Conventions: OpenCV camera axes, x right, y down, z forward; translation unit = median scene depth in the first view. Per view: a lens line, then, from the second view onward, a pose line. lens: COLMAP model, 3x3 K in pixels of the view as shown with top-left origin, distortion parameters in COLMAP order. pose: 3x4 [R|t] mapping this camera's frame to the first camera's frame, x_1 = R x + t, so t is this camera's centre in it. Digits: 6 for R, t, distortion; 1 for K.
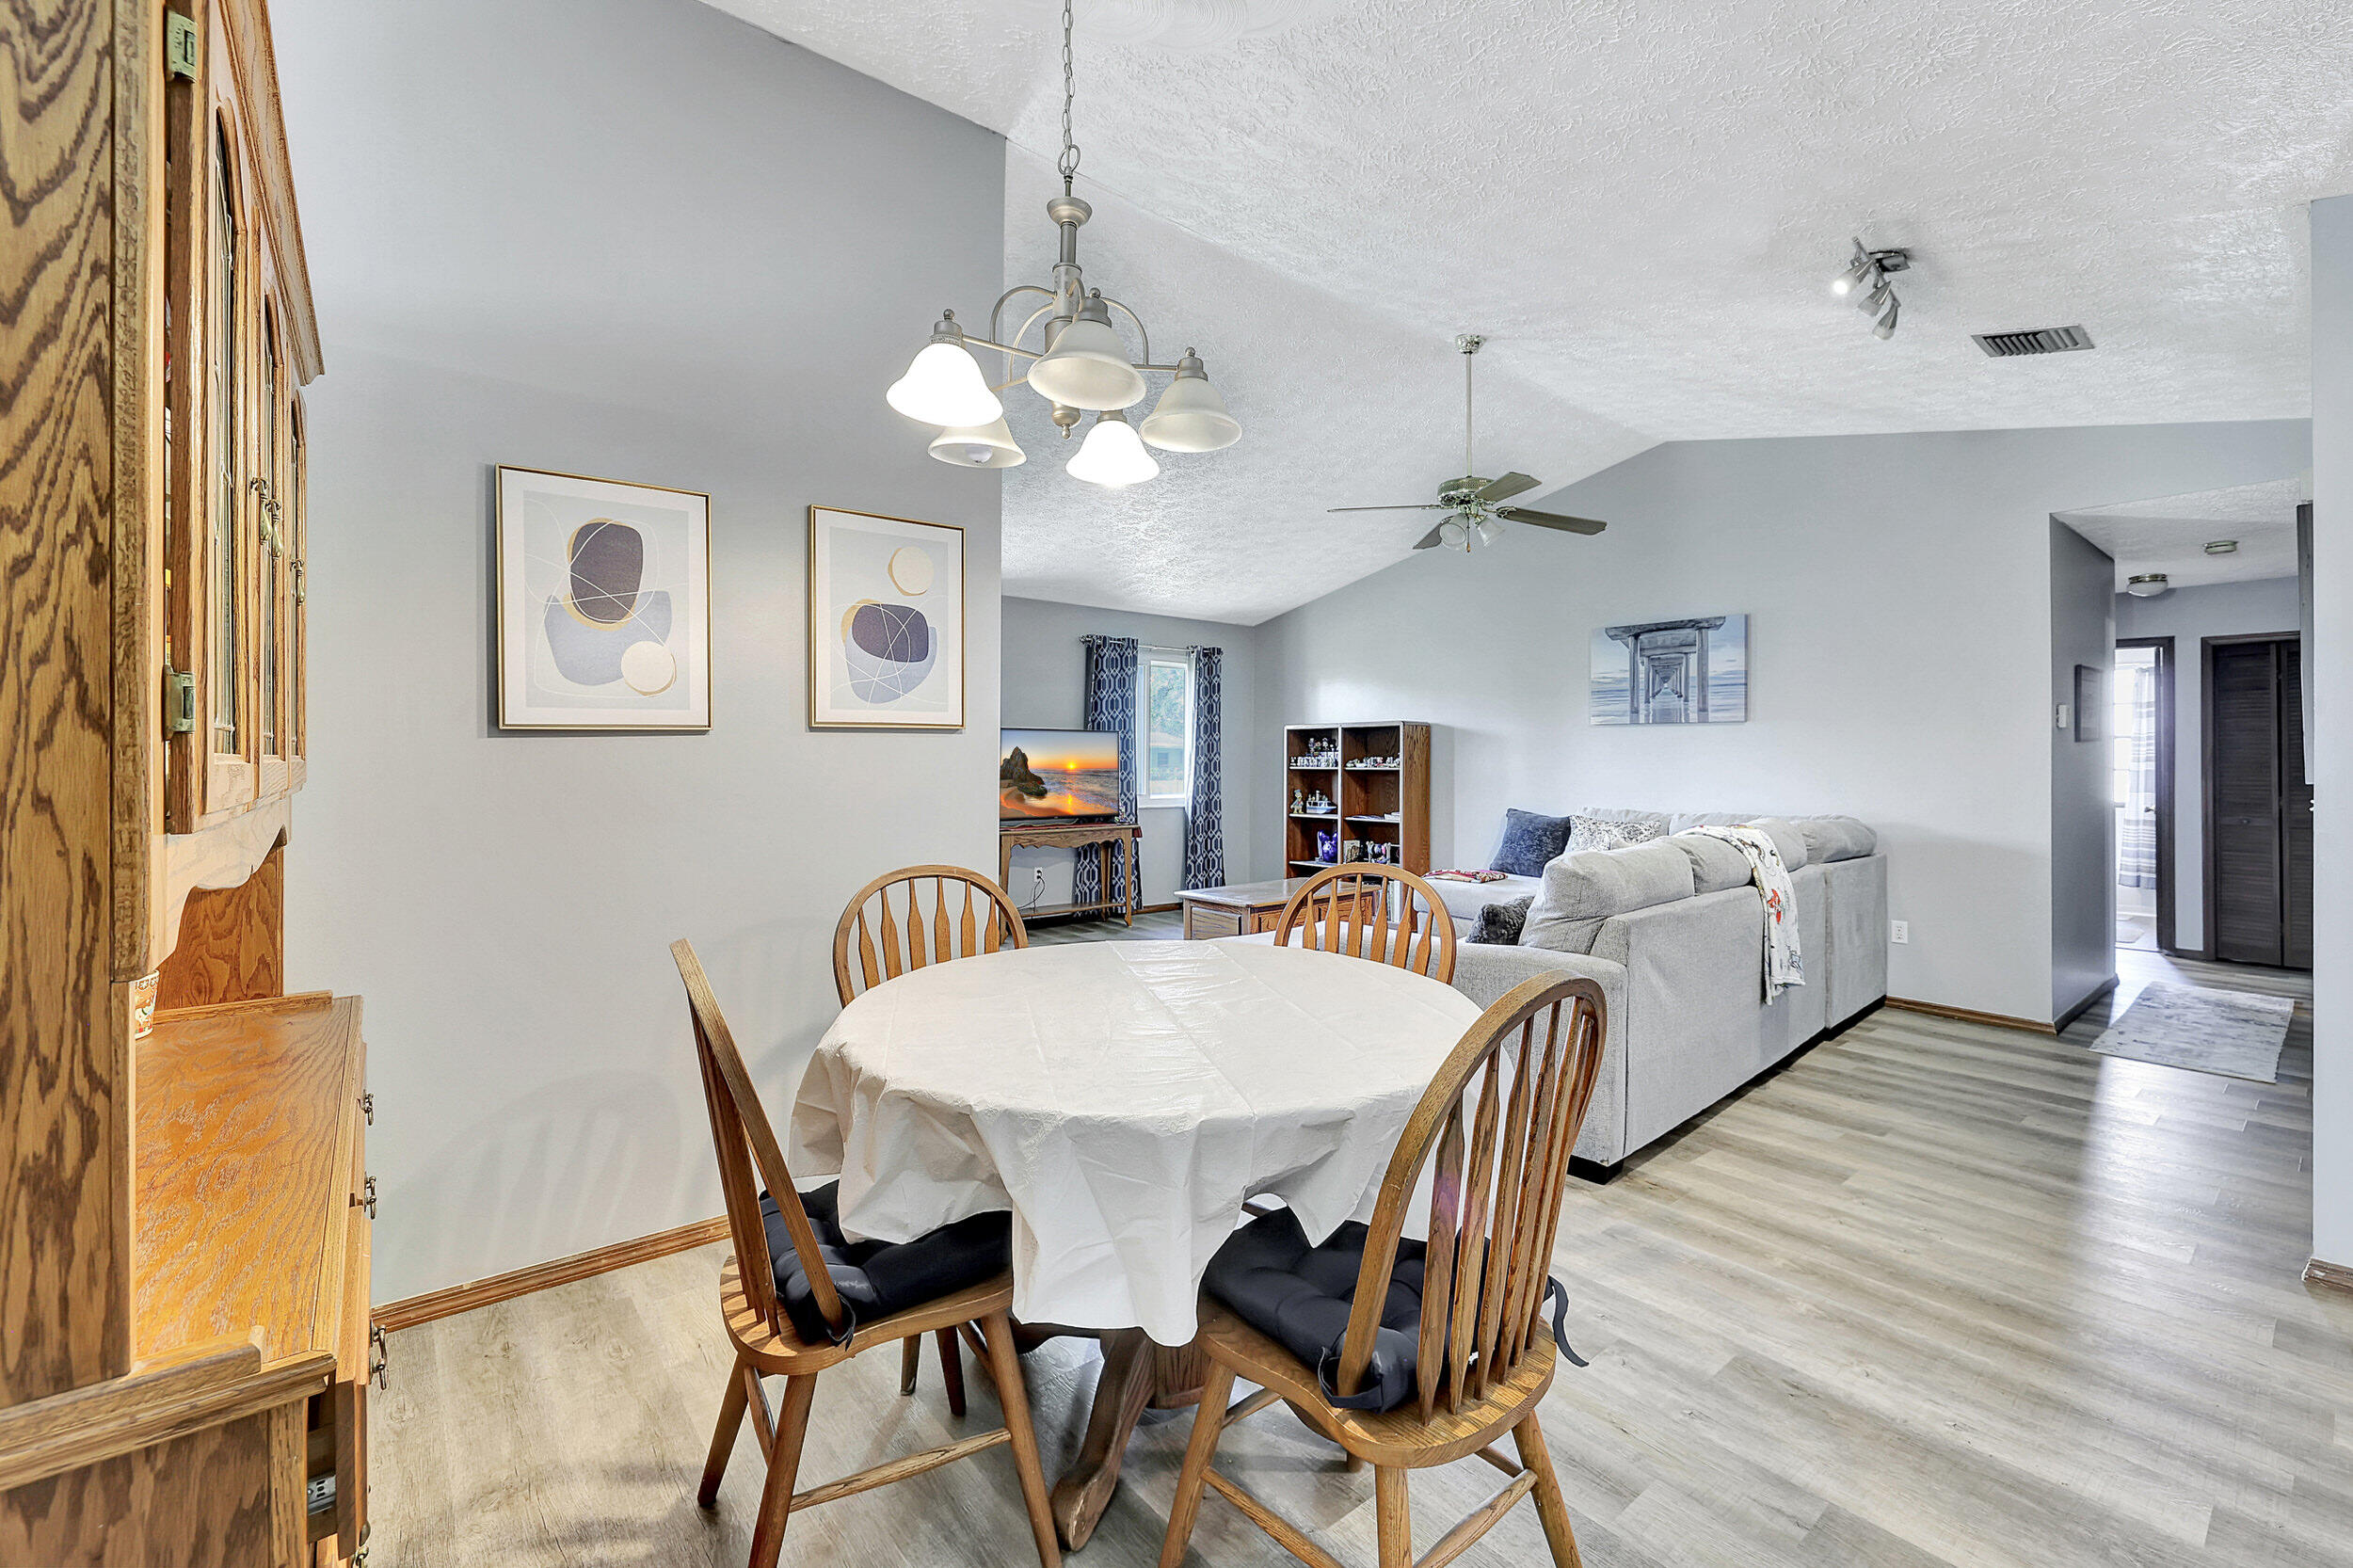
lens RADIAL K [[994.9, 0, 1173.3], [0, 994.9, 763.1], [0, 0, 1]] dist [-0.001149, -0.000209]
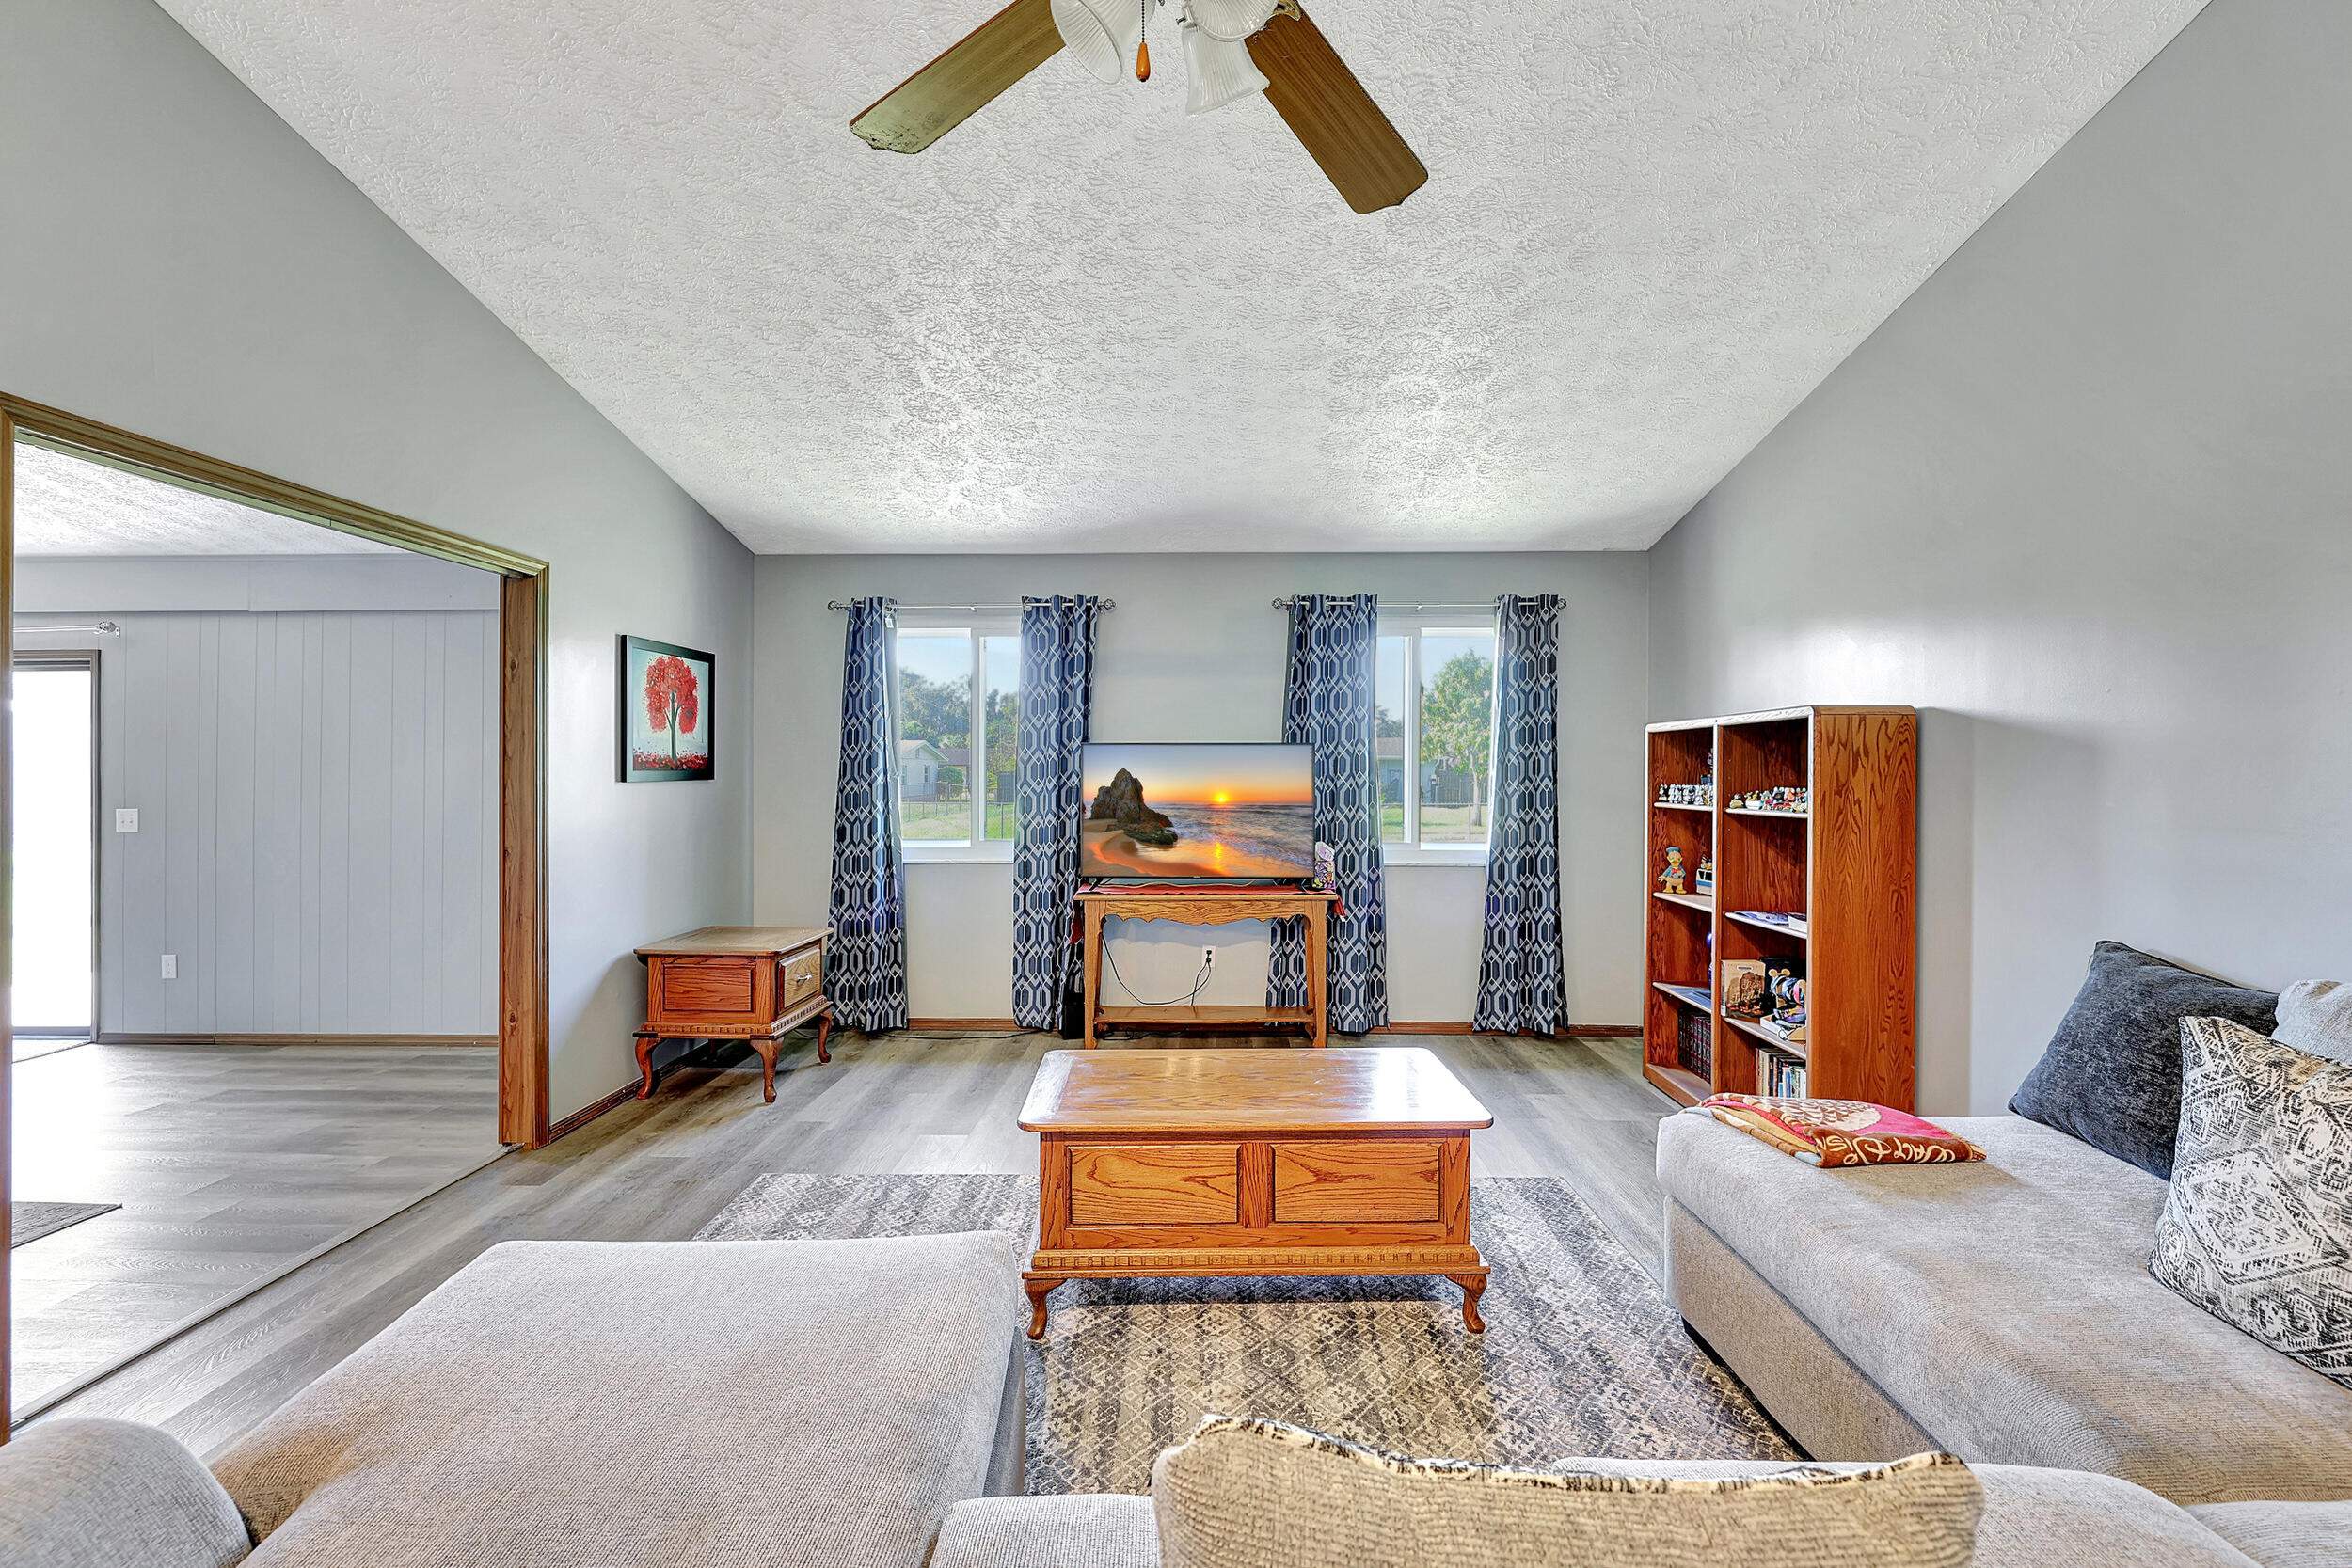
lens RADIAL K [[1001.1, 0, 1176.0], [0, 1001.1, 784.0], [0, 0, 1]] dist [-0.001397, -0.000146]
pose [[0.782874, 0.005618, -0.622155, 0.275578], [-0.000813, 0.999968, 0.008006, -0.011604], [0.622180, -0.005762, 0.782853, 0.472628]]
